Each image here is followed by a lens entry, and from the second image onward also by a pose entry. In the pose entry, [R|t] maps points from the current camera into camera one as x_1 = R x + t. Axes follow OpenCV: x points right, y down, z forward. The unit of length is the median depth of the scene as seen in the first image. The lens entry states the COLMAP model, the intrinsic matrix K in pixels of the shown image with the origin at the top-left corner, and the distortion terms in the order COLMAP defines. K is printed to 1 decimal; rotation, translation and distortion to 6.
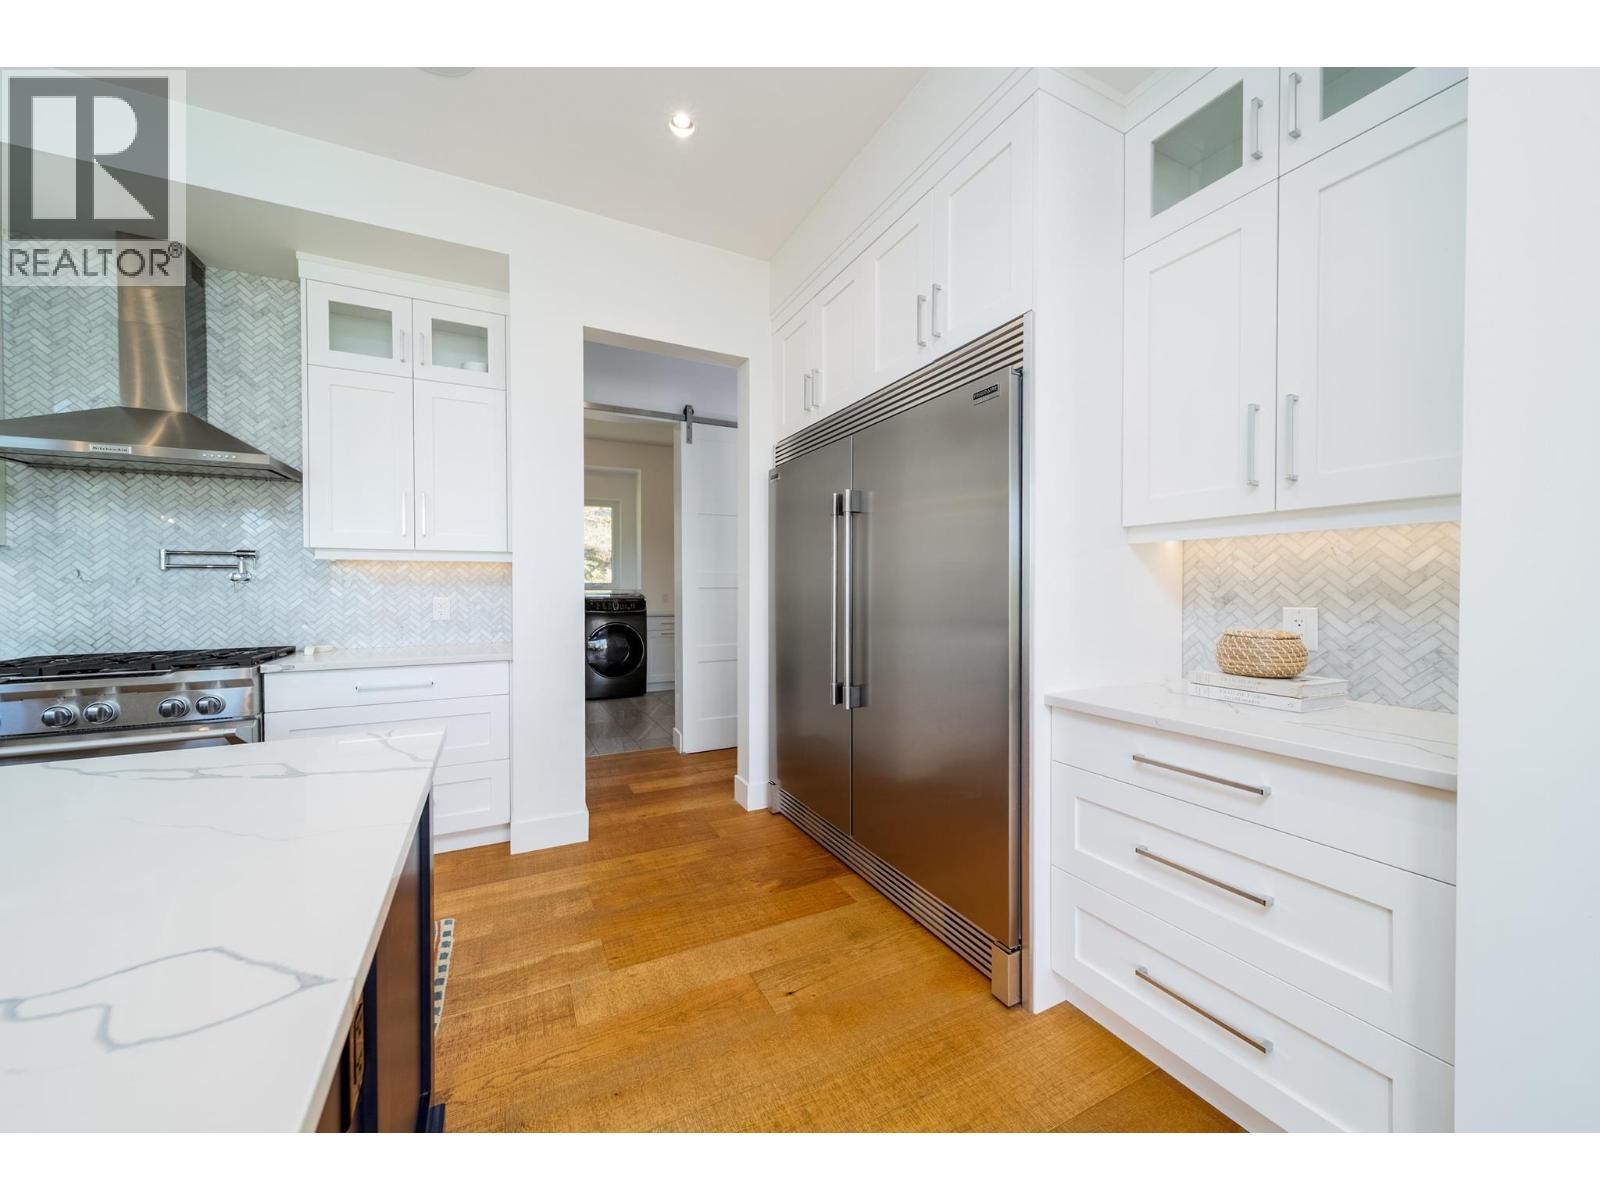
lens RADIAL K [[569.7, 0, 803.9], [0, 569.7, 591.3], [0, 0, 1]] dist [-0.000791, -0.000051]
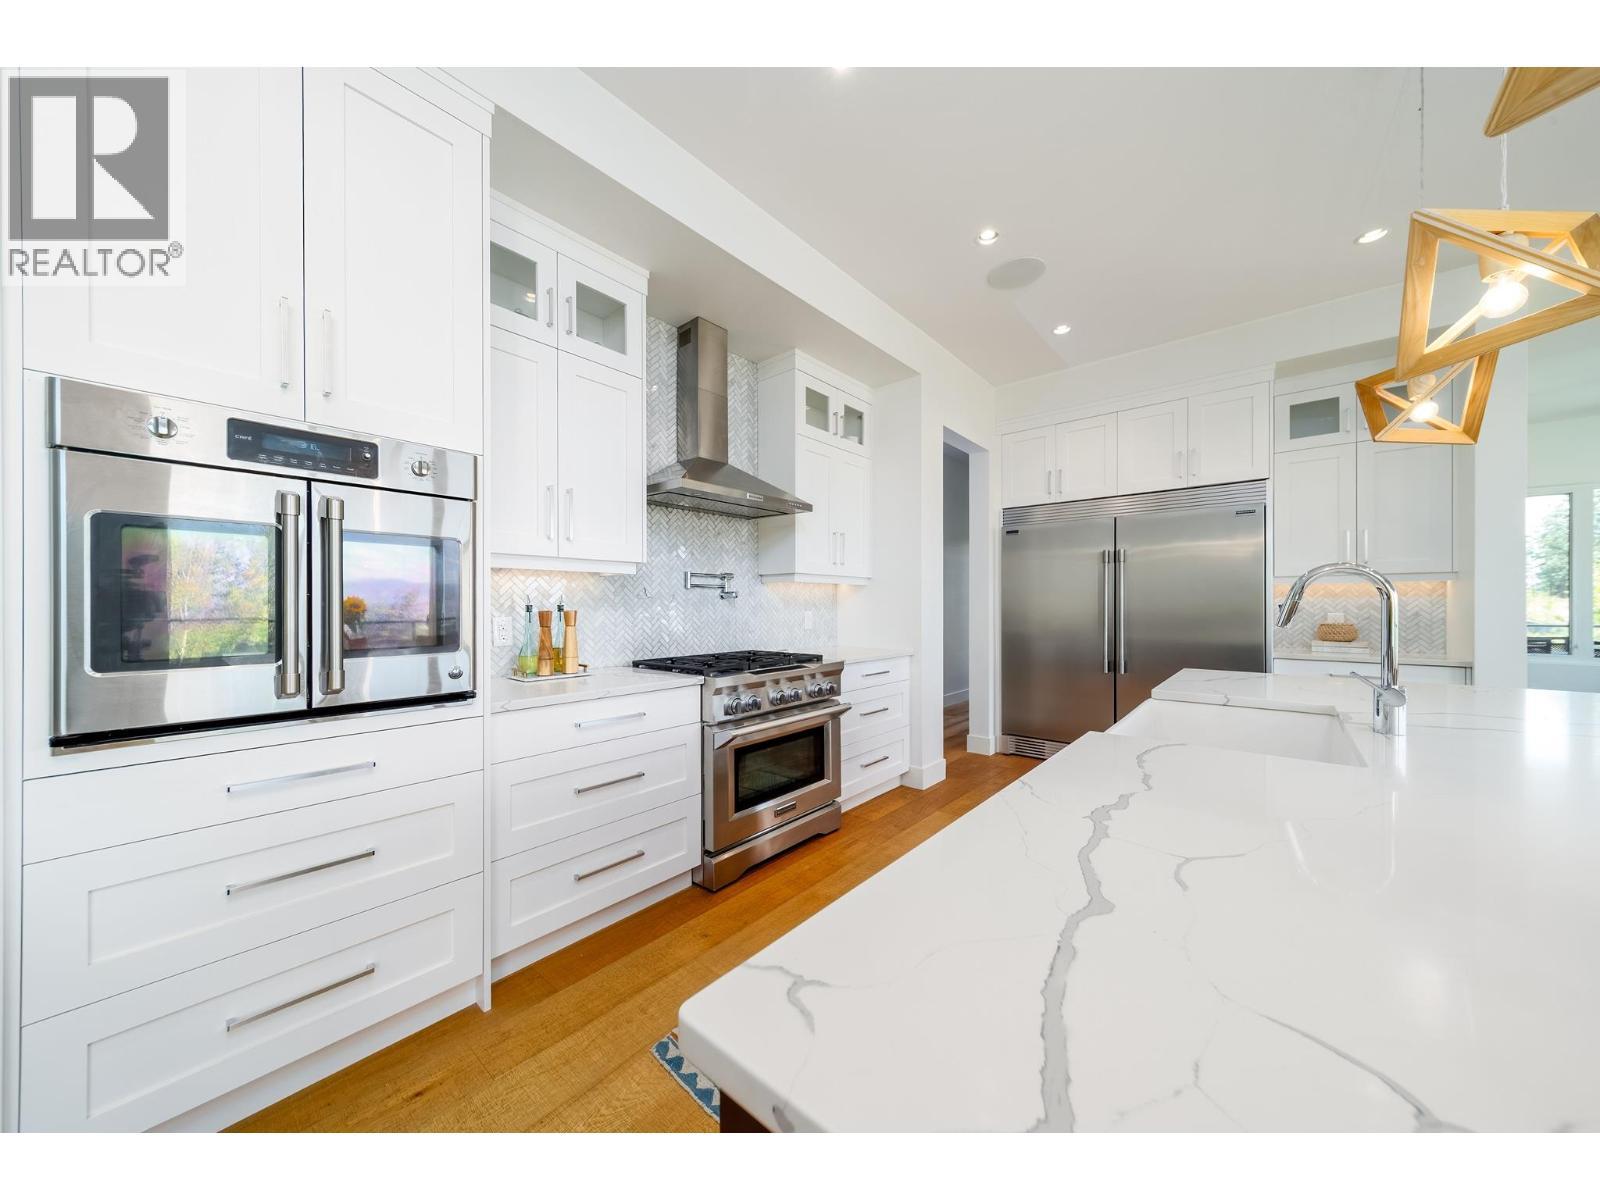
lens RADIAL K [[566.1, 0, 792.6], [0, 566.1, 601.6], [0, 0, 1]] dist [0.001638, 0.000094]
pose [[0.922968, 0.004526, 0.384850, -1.388487], [0.000131, 0.999927, -0.012073, 0.004752], [-0.384877, 0.011193, 0.922900, -0.199269]]
